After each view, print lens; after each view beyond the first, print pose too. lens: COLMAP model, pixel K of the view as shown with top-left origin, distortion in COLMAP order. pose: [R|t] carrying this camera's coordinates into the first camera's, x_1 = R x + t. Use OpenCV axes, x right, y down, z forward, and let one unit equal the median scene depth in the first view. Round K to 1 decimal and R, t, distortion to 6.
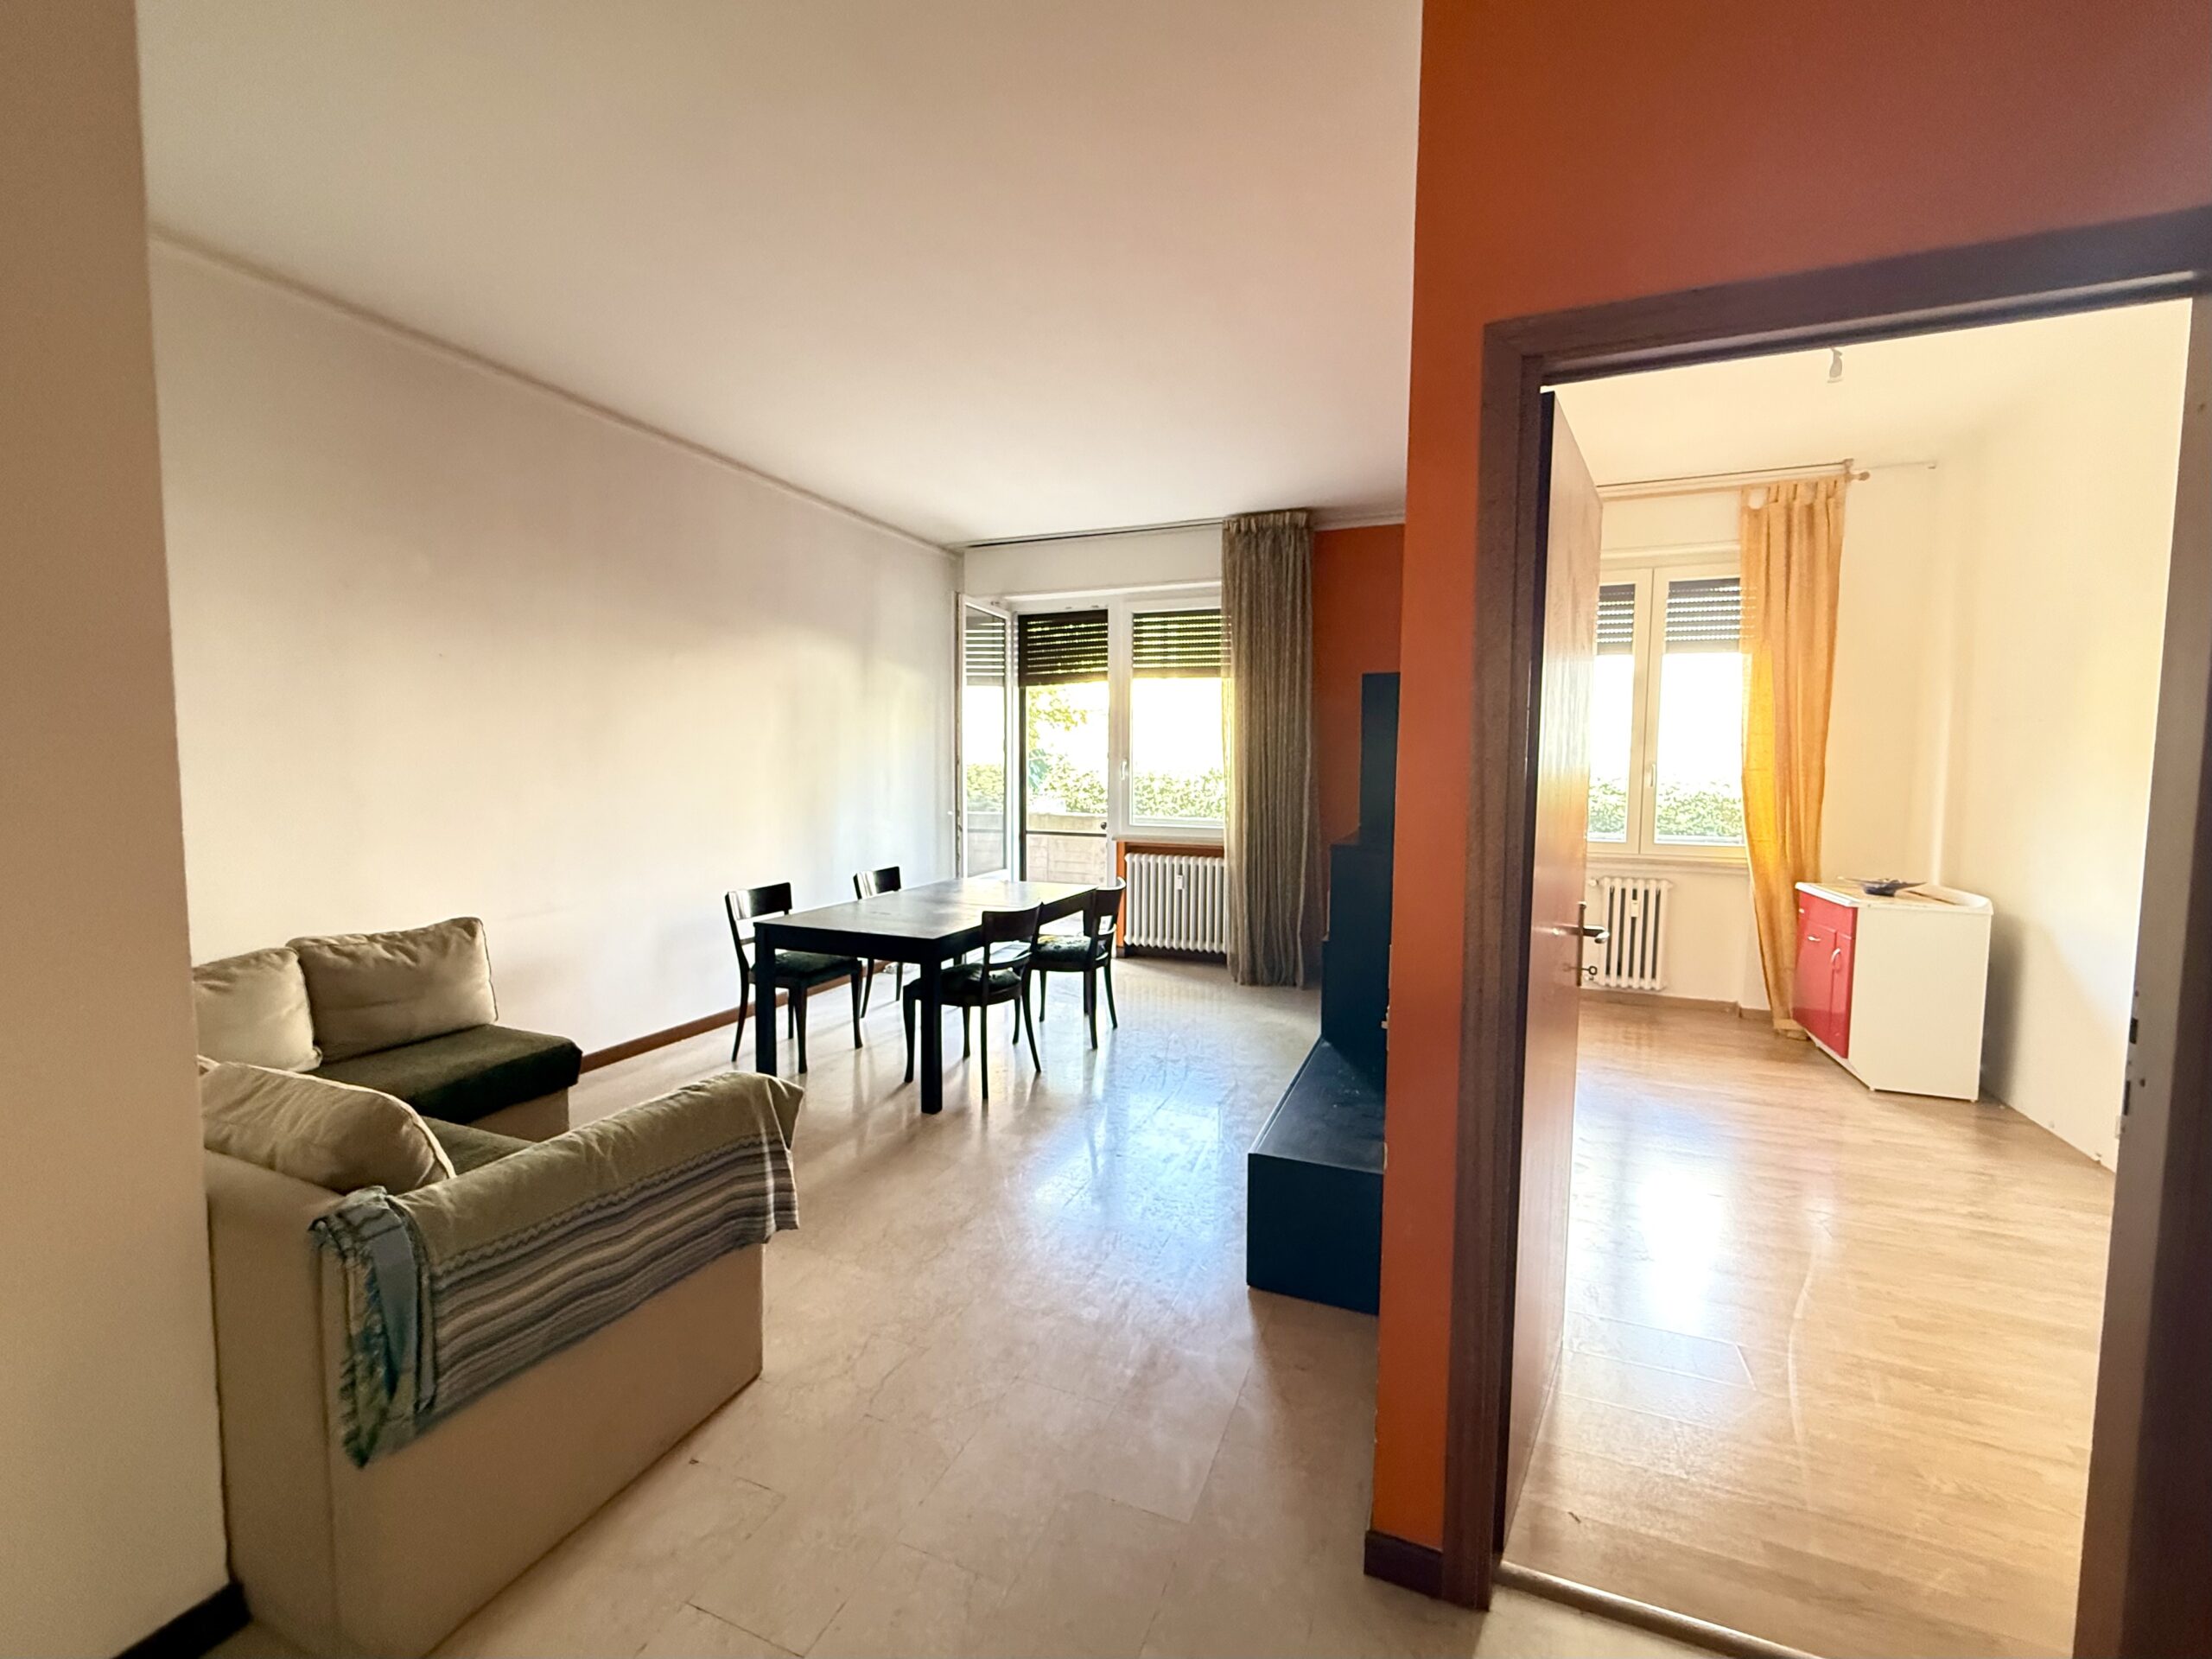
lens RADIAL K [[922.9, 0, 1097.7], [0, 922.9, 828.7], [0, 0, 1]] dist [0.000925, 0.000006]
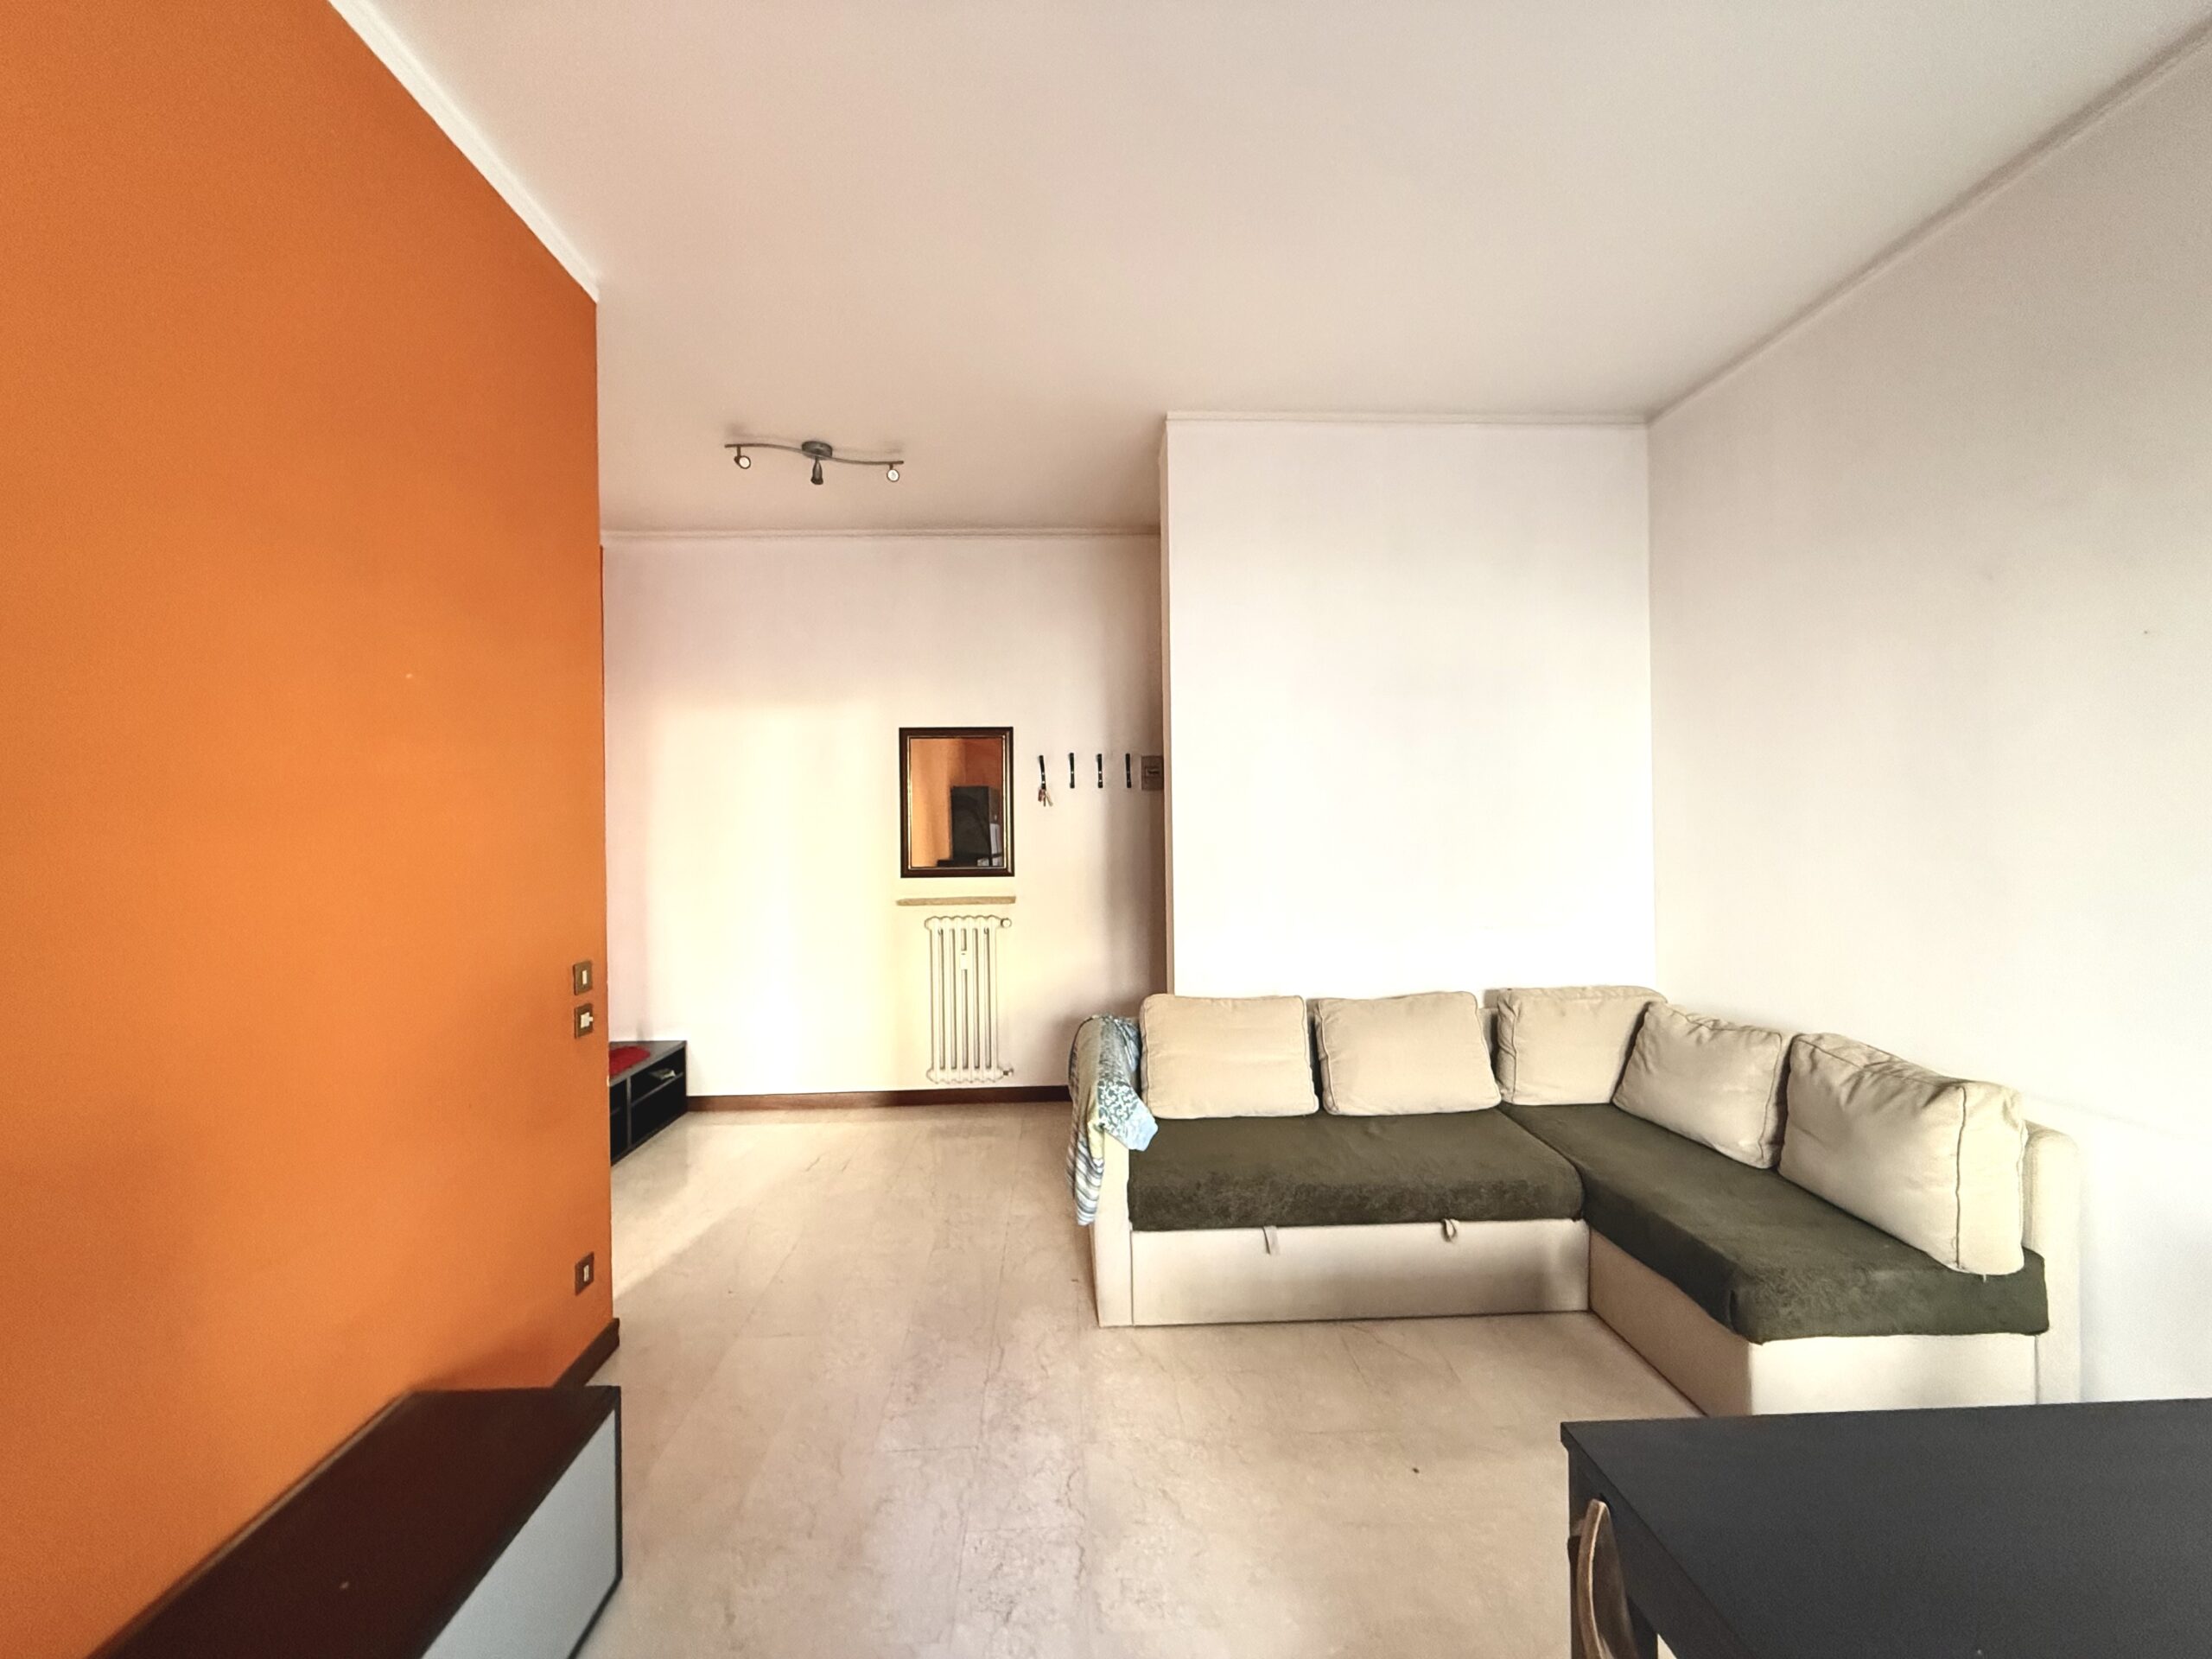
lens RADIAL K [[906.5, 0, 1099.8], [0, 906.5, 825.6], [0, 0, 1]] dist [-0.000717, -0.000153]
pose [[-0.909604, 0.003736, -0.415460, 0.073641], [-0.022434, 0.998059, 0.058092, -0.079067], [0.414871, 0.062162, -0.907754, 1.081060]]
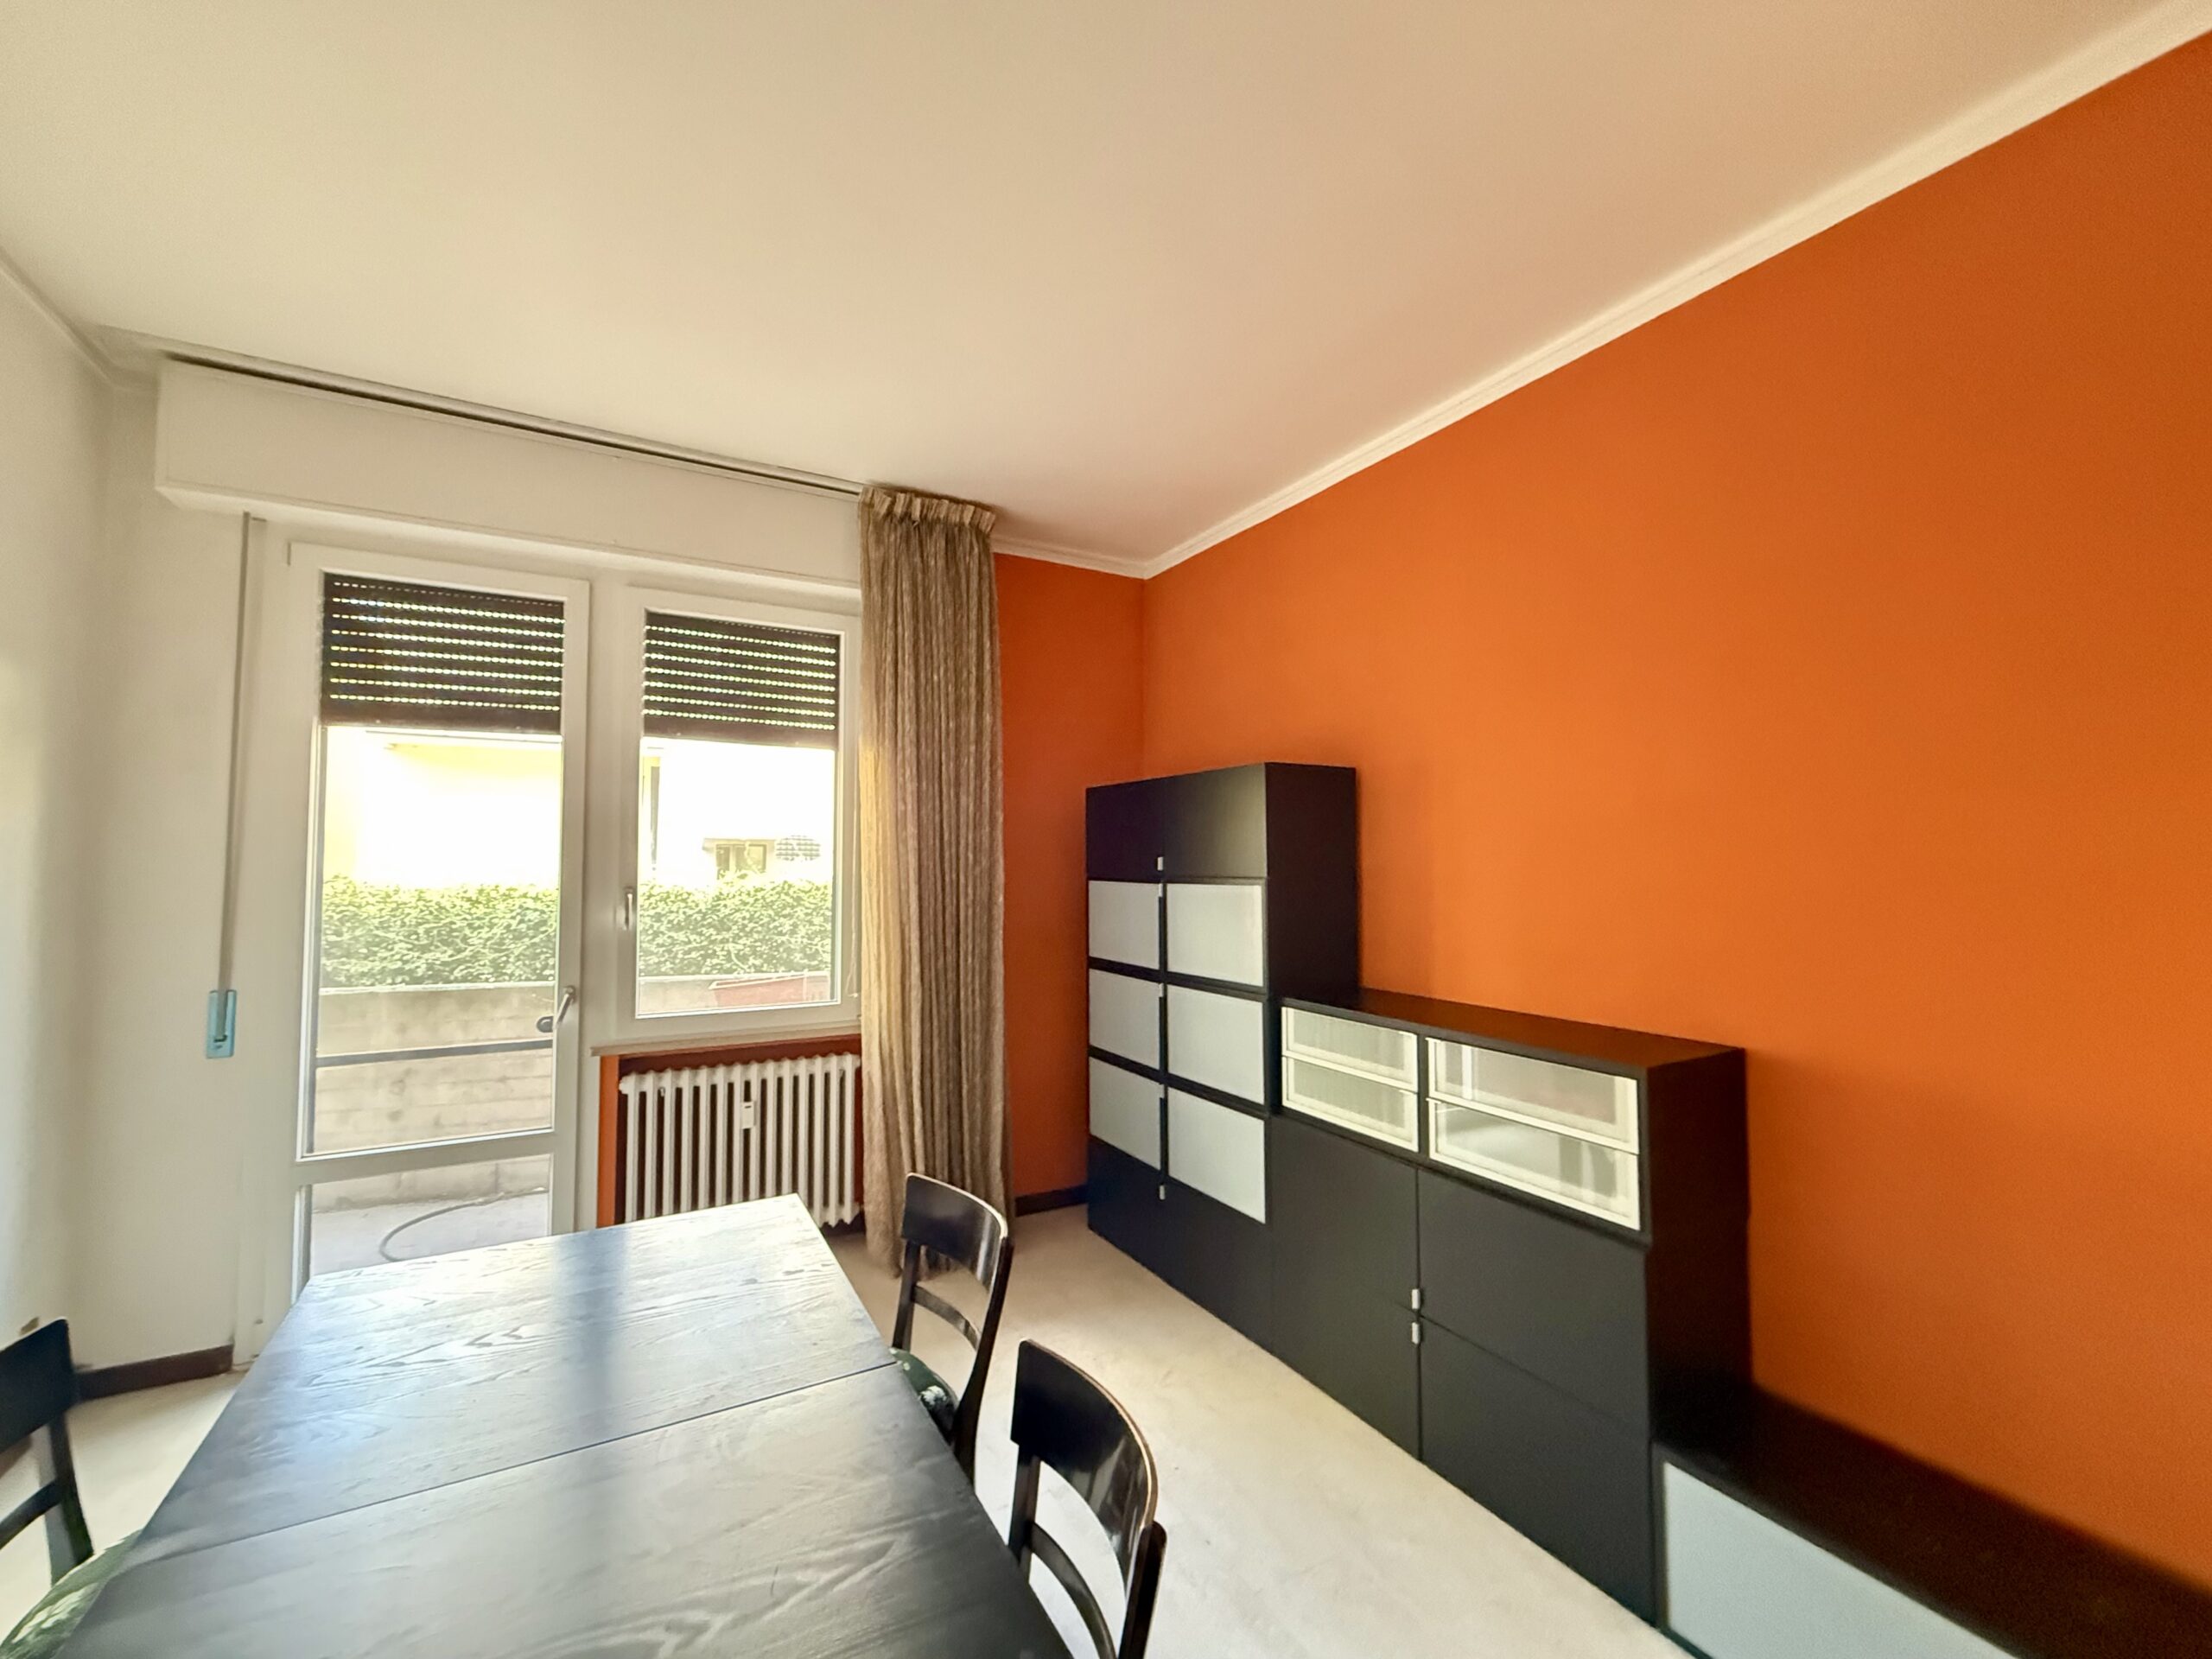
lens RADIAL K [[906.5, 0, 1099.8], [0, 906.5, 825.6], [0, 0, 1]] dist [-0.000717, -0.000153]
pose [[0.619290, 0.026790, 0.784705, -0.319793], [0.059377, 0.994958, -0.080829, -0.086173], [-0.782914, 0.096650, 0.614577, 0.773458]]
